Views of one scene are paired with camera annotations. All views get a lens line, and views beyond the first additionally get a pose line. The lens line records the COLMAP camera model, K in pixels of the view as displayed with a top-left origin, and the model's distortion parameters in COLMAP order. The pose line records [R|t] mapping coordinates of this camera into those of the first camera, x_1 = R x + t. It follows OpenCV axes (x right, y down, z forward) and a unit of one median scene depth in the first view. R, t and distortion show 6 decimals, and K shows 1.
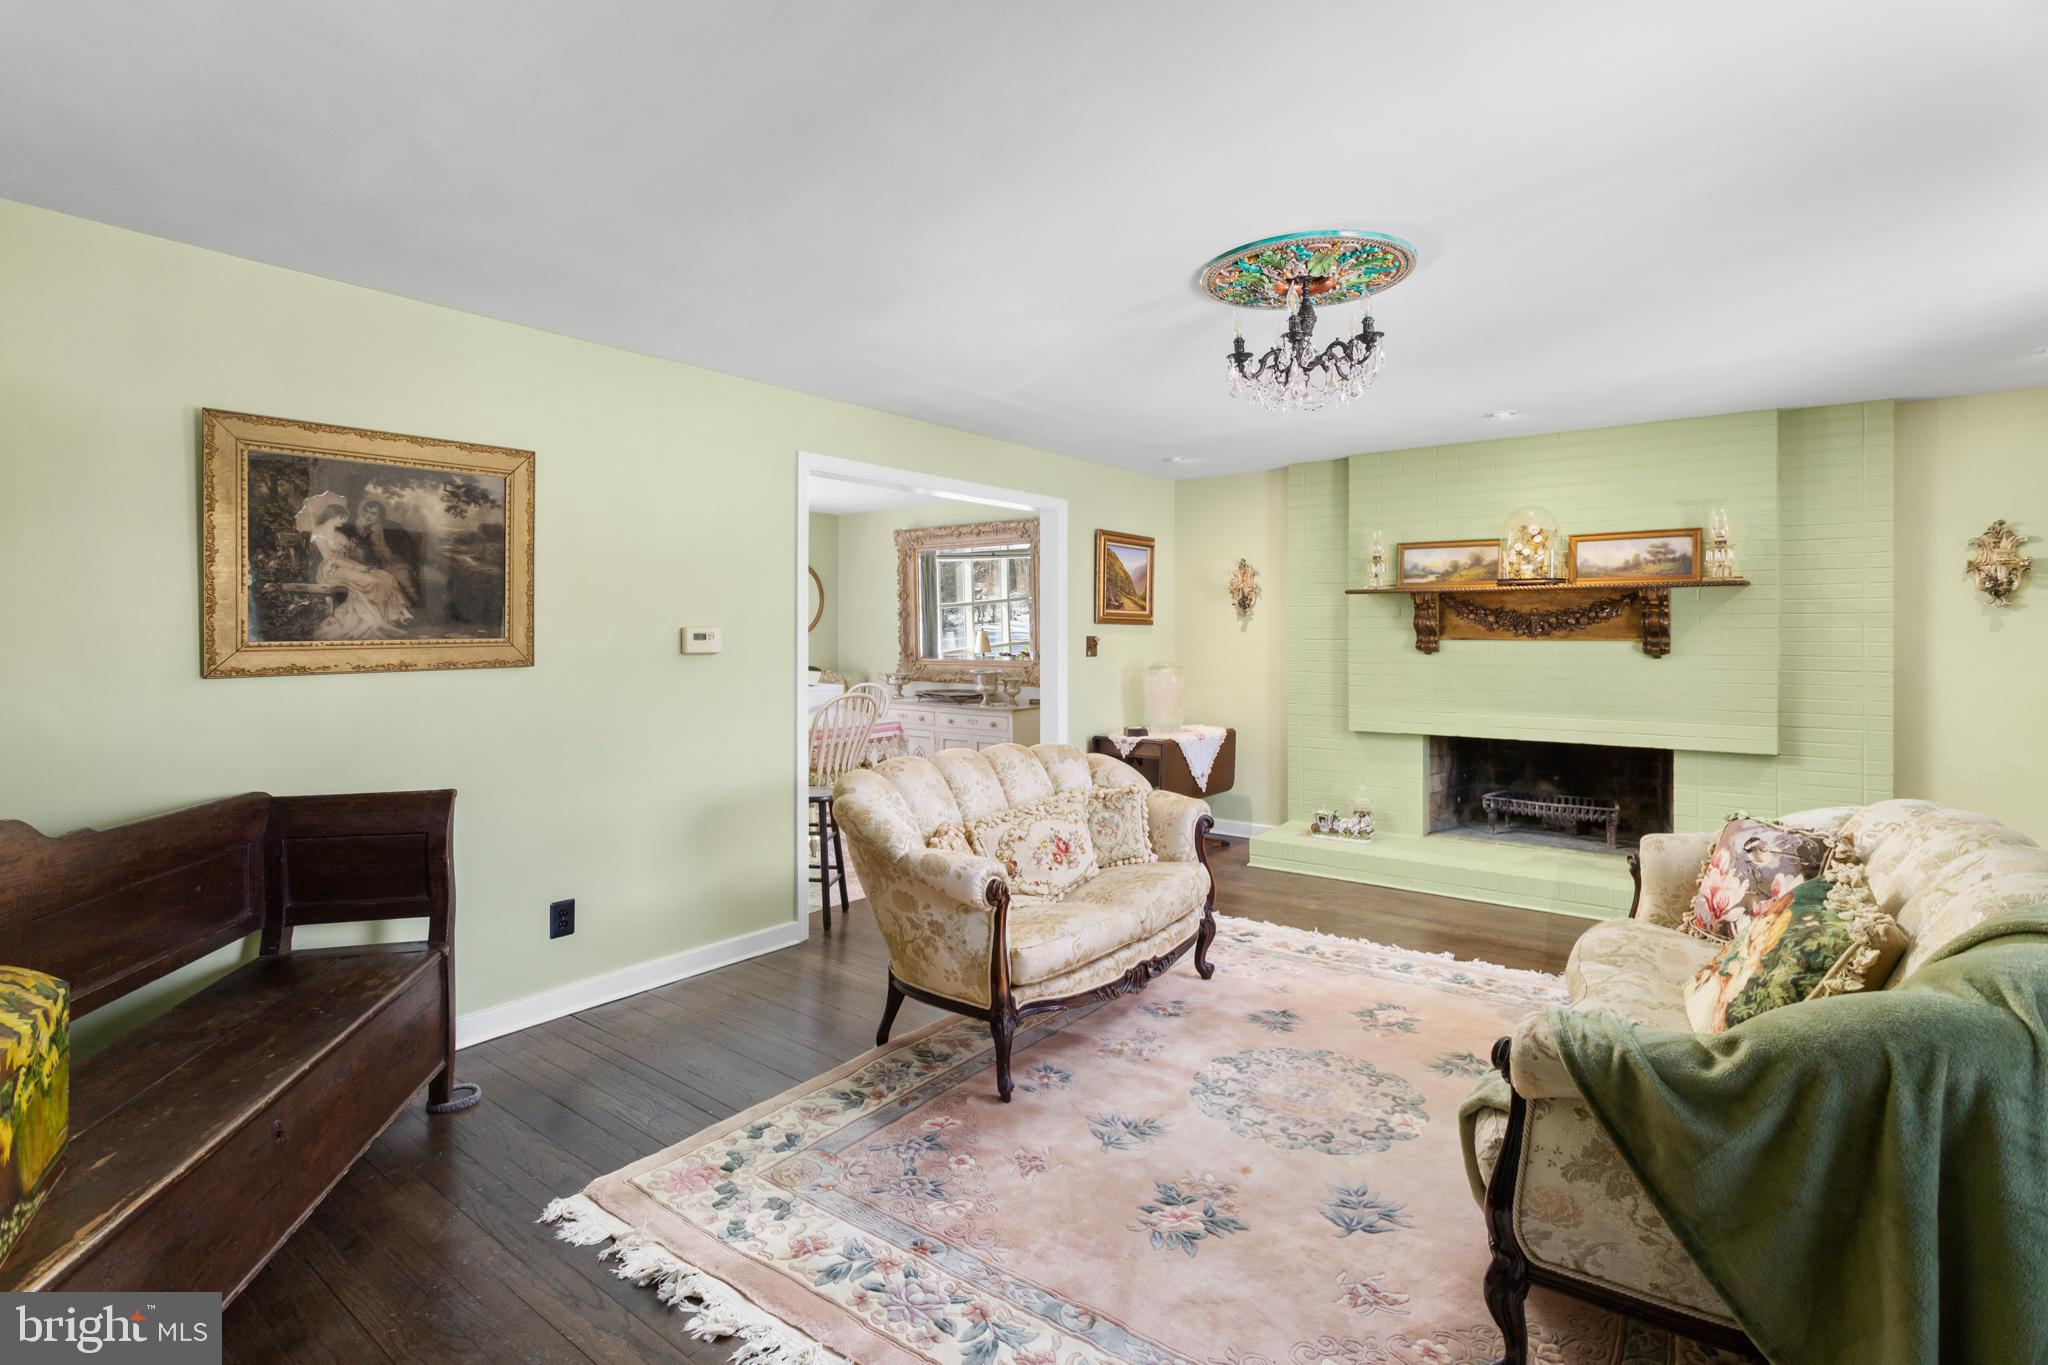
lens RADIAL K [[975.7, 0, 1019.3], [0, 975.7, 643.2], [0, 0, 1]] dist [0.002325, -0.000008]
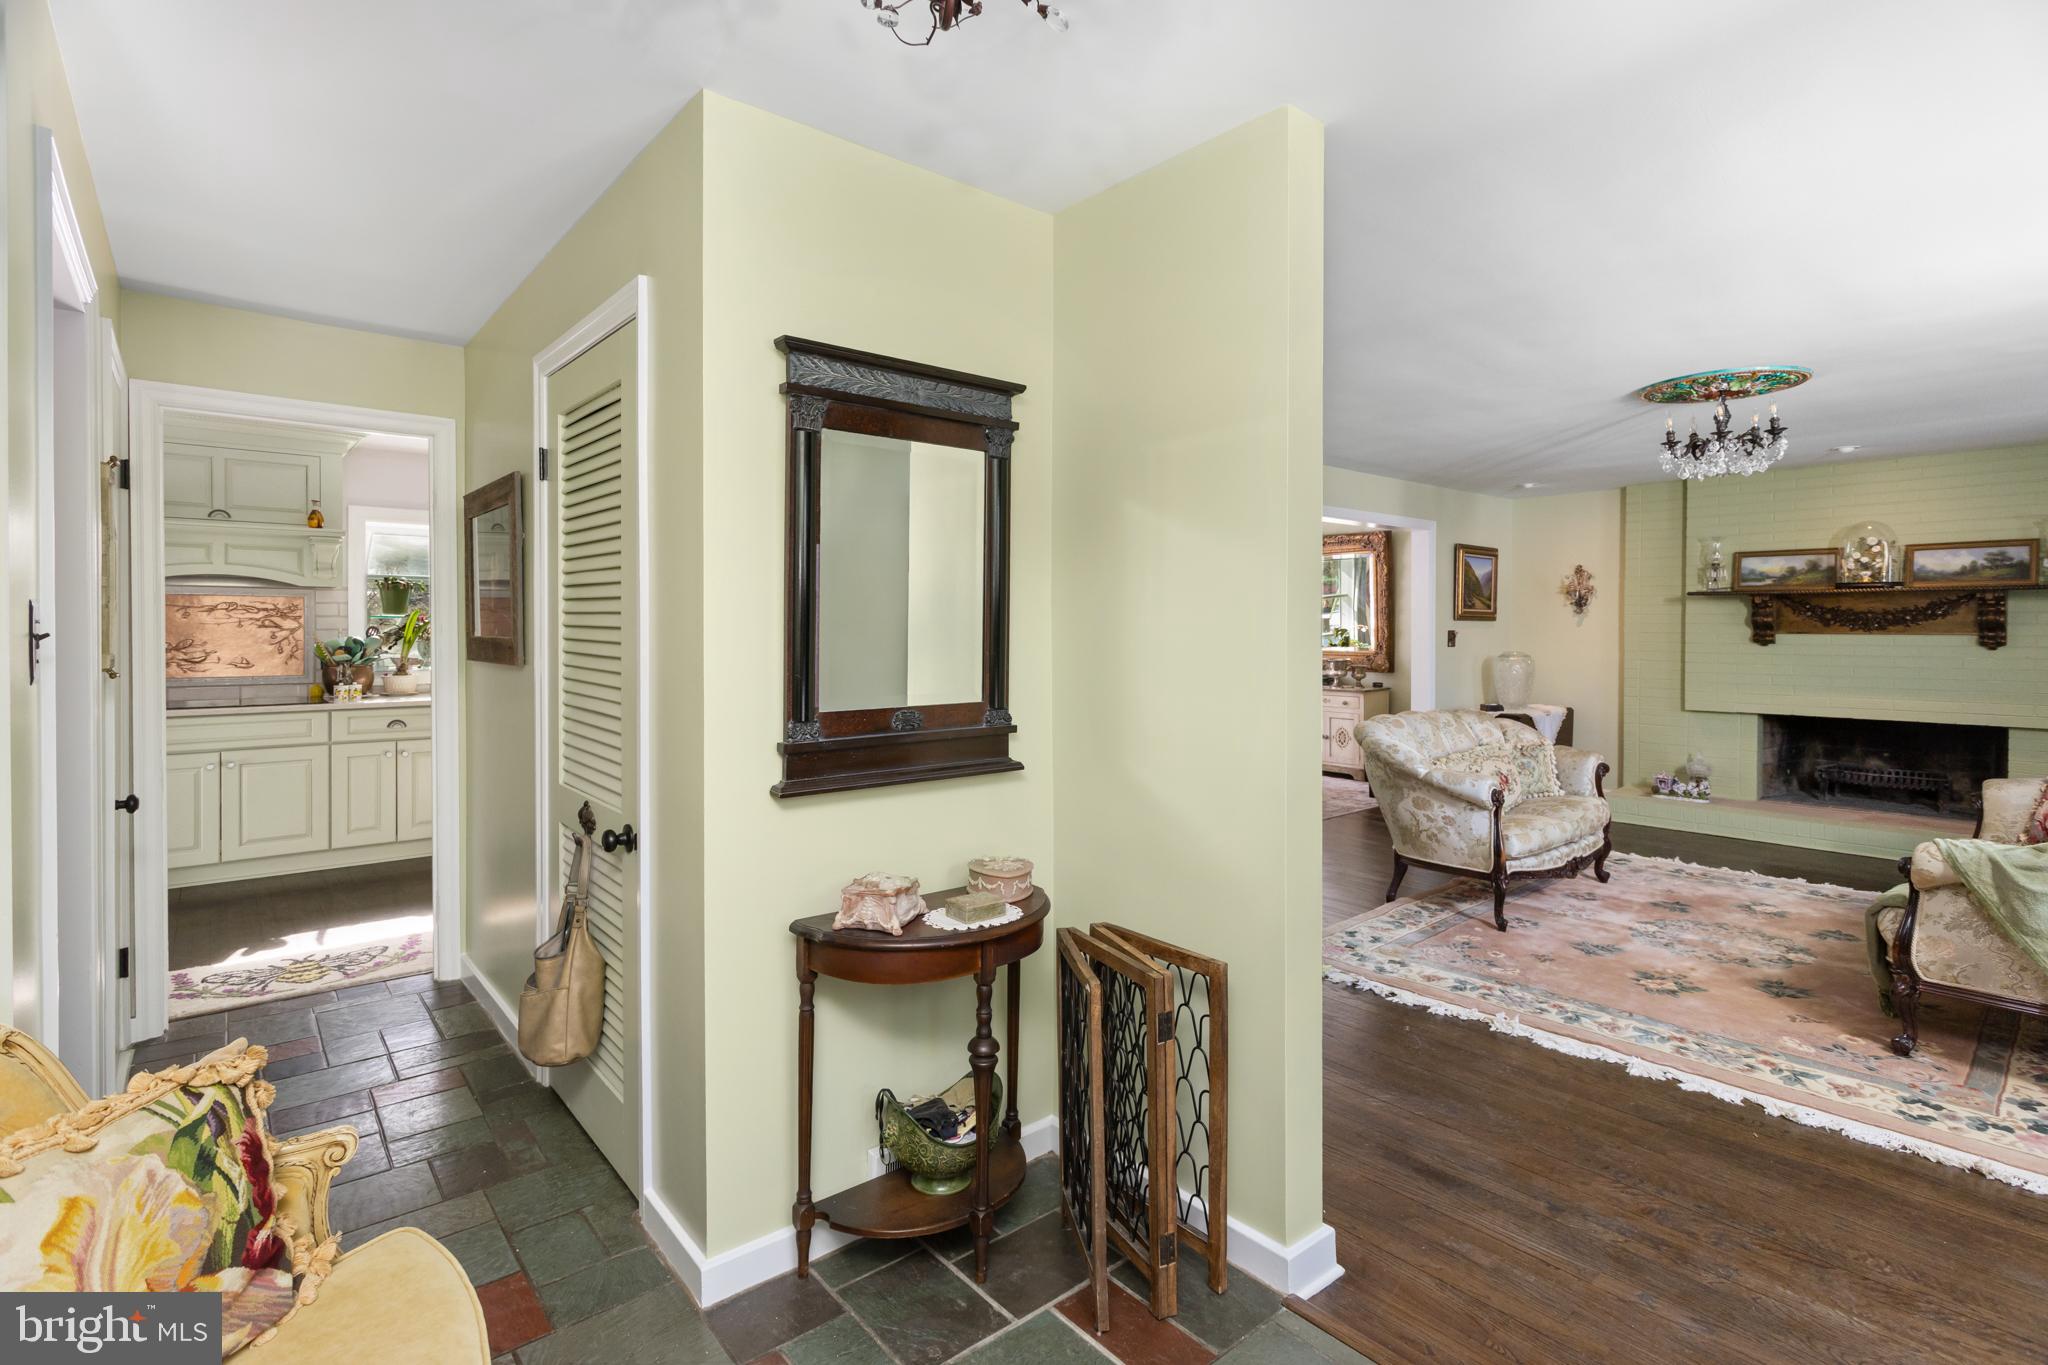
lens RADIAL K [[975.7, 0, 1019.3], [0, 975.7, 643.2], [0, 0, 1]] dist [0.002325, -0.000008]
pose [[0.980731, 0.002100, -0.195350, -0.255614], [-0.000646, 0.999972, 0.007506, 0.000119], [0.195360, -0.007235, 0.980705, -0.367290]]
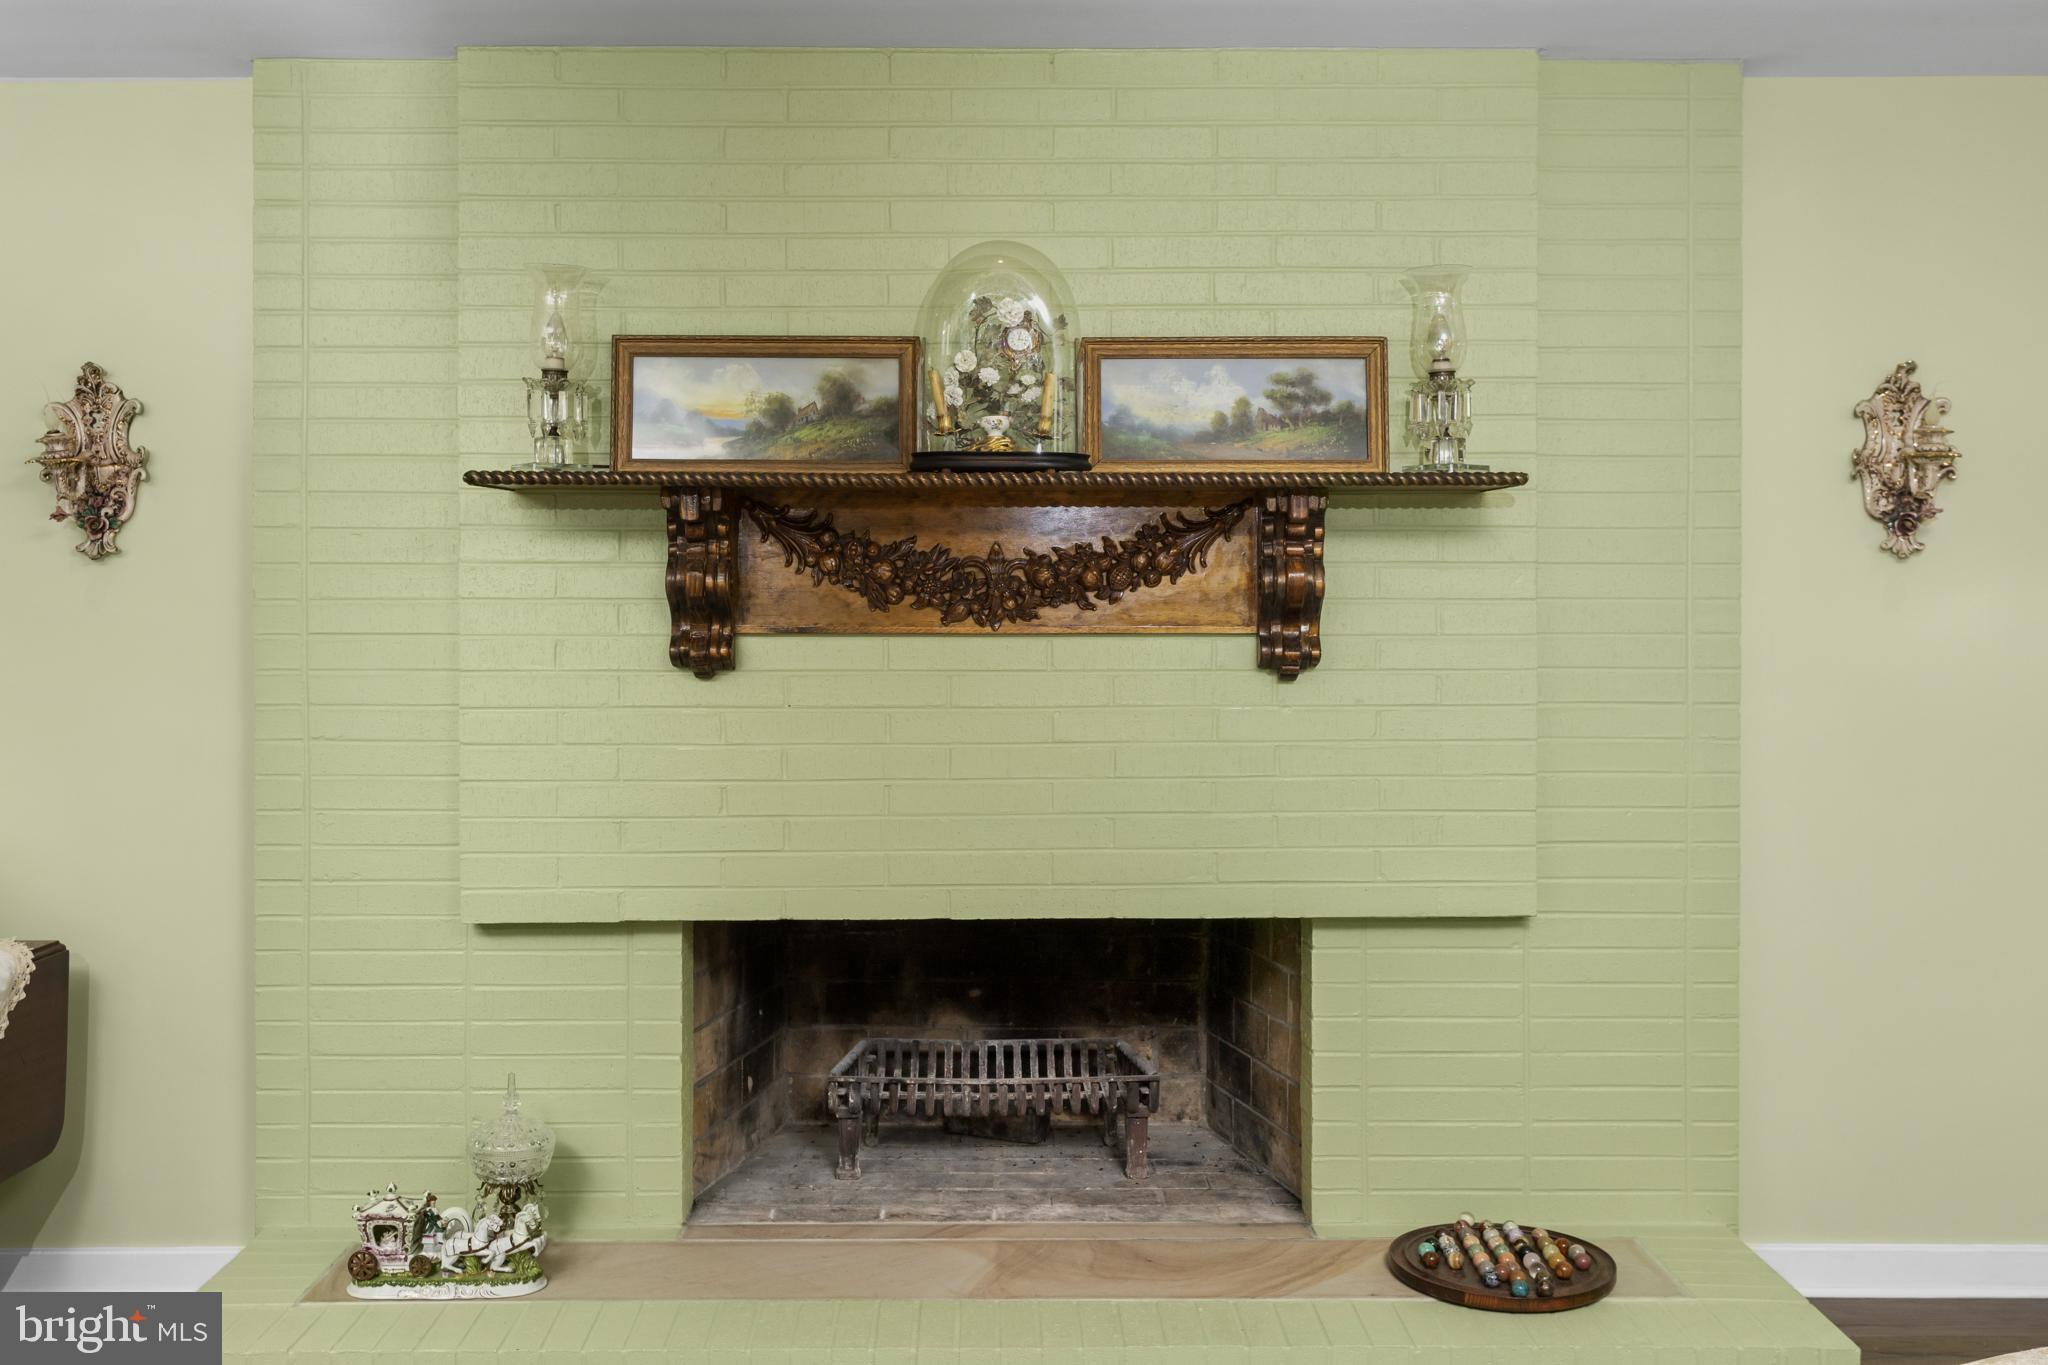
lens RADIAL K [[1981.6, 0, 1025.4], [0, 1981.6, 621.6], [0, 0, 1]] dist [0.001888, 0.005019]
pose [[0.776434, -0.000531, 0.630199, 0.088055], [0.008068, 0.999926, -0.009097, -0.000421], [-0.630147, 0.012147, 0.776381, 0.445045]]
